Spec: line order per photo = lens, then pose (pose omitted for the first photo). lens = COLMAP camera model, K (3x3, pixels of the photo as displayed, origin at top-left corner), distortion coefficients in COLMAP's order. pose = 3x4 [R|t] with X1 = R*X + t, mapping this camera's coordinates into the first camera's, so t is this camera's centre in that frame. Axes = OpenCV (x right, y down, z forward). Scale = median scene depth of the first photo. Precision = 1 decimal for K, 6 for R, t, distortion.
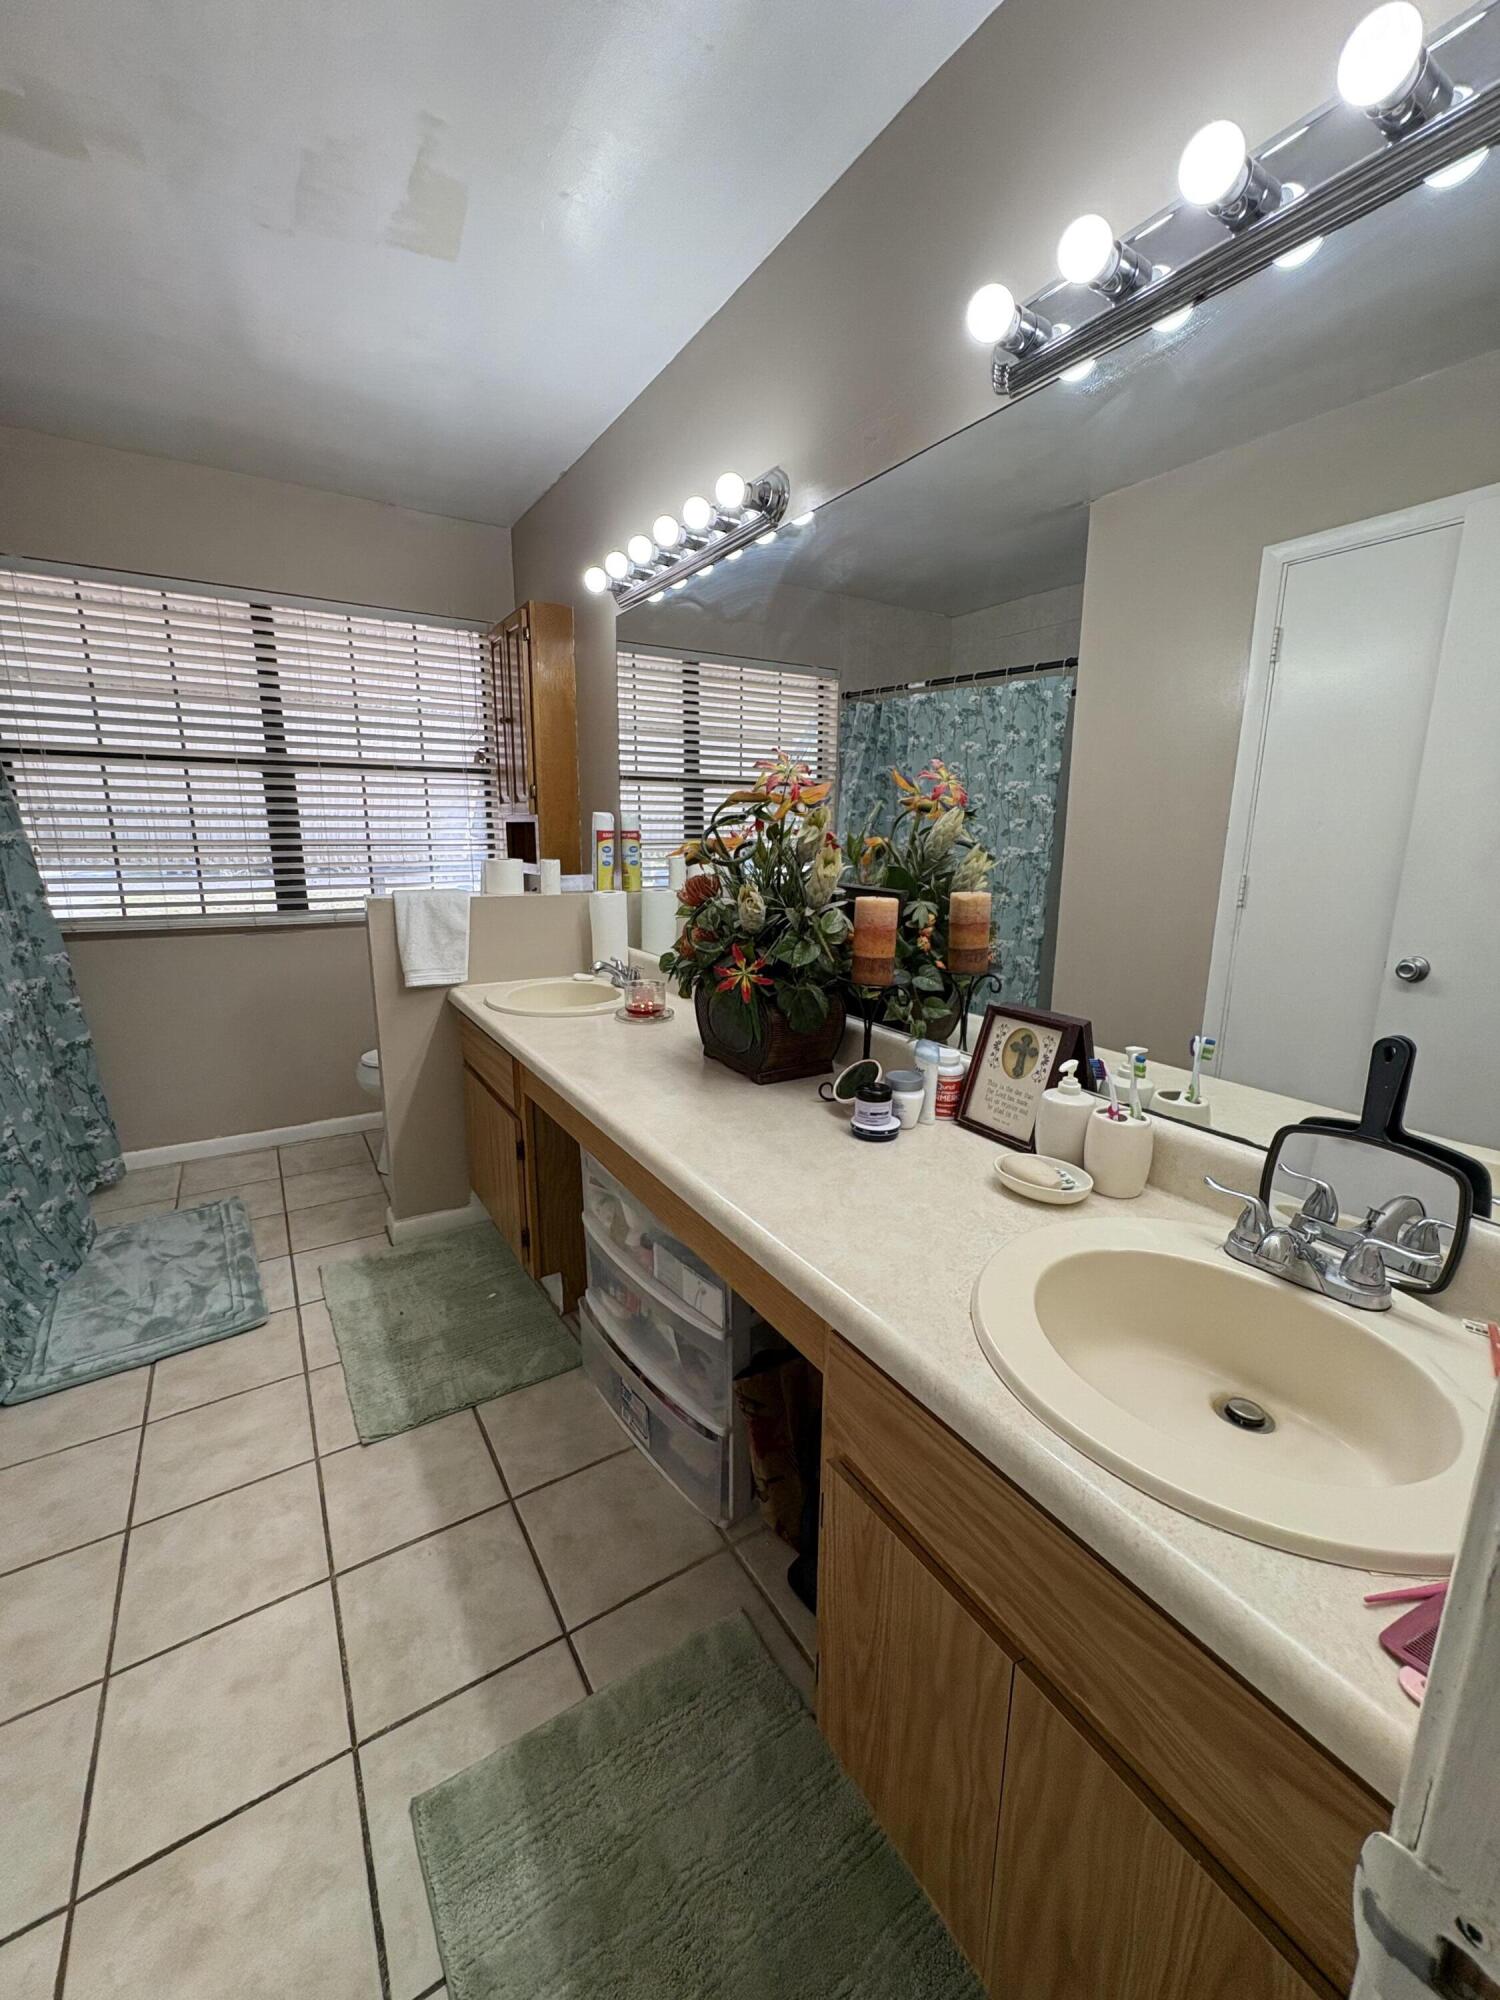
lens RADIAL K [[796.3, 0, 750.9], [0, 796.3, 987.8], [0, 0, 1]] dist [0.000070, 0.000336]
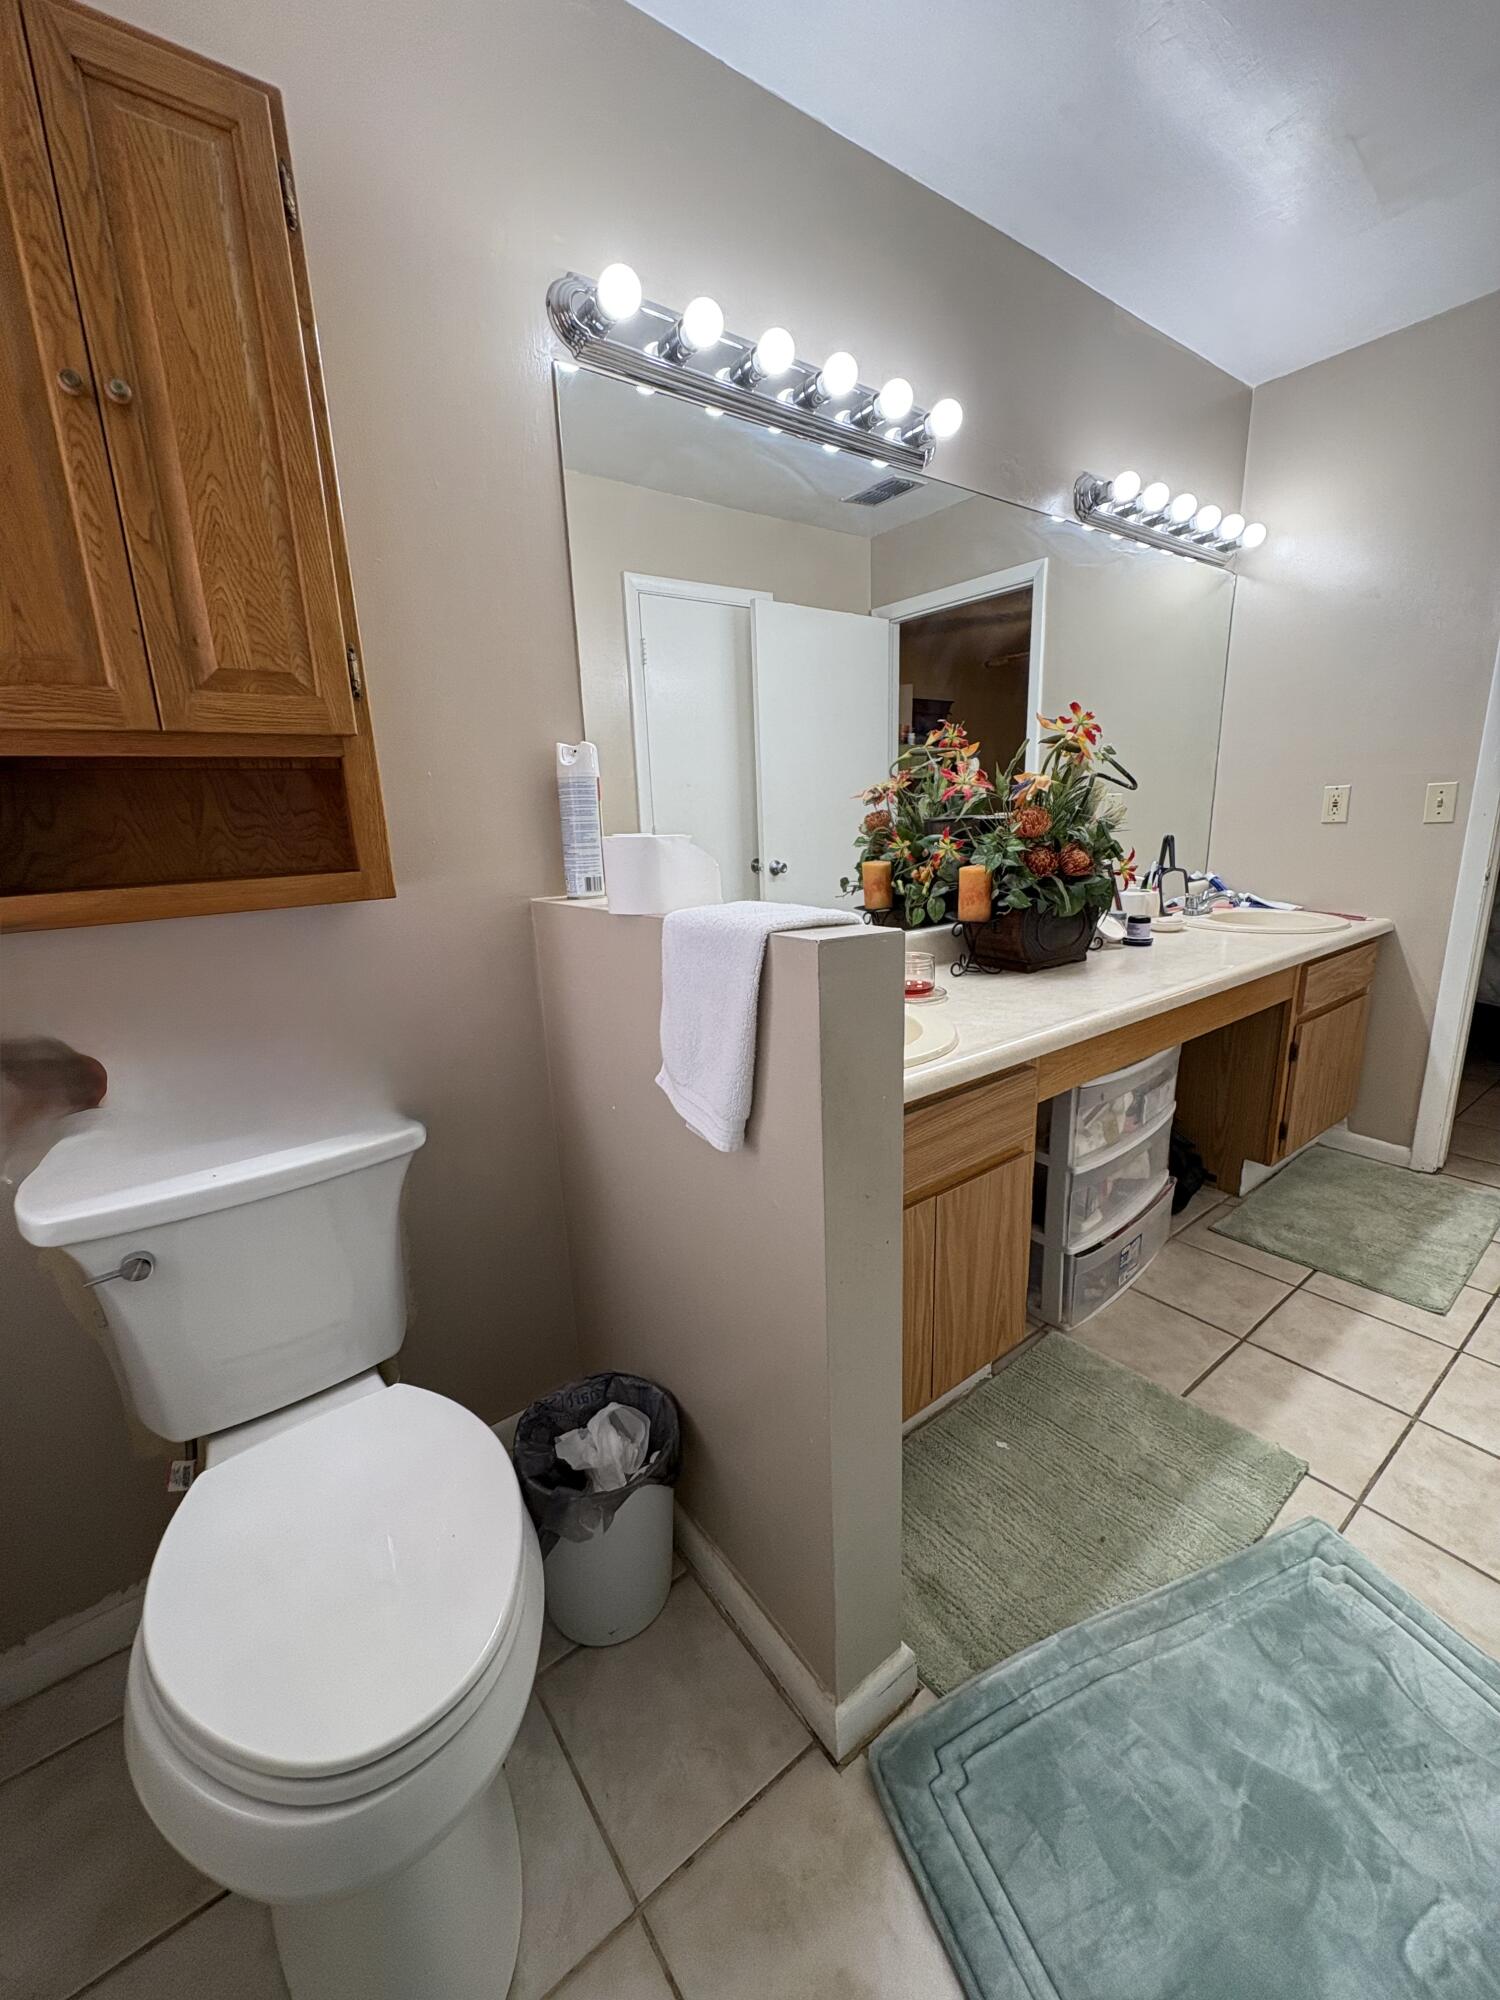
lens RADIAL K [[796.3, 0, 749.3], [0, 796.3, 1002.5], [0, 0, 1]] dist [0.000070, 0.000336]
pose [[-0.081841, -0.243448, 0.966455, -1.254041], [0.247799, 0.934286, 0.256329, -0.284321], [-0.965348, 0.260465, -0.016137, 1.600996]]
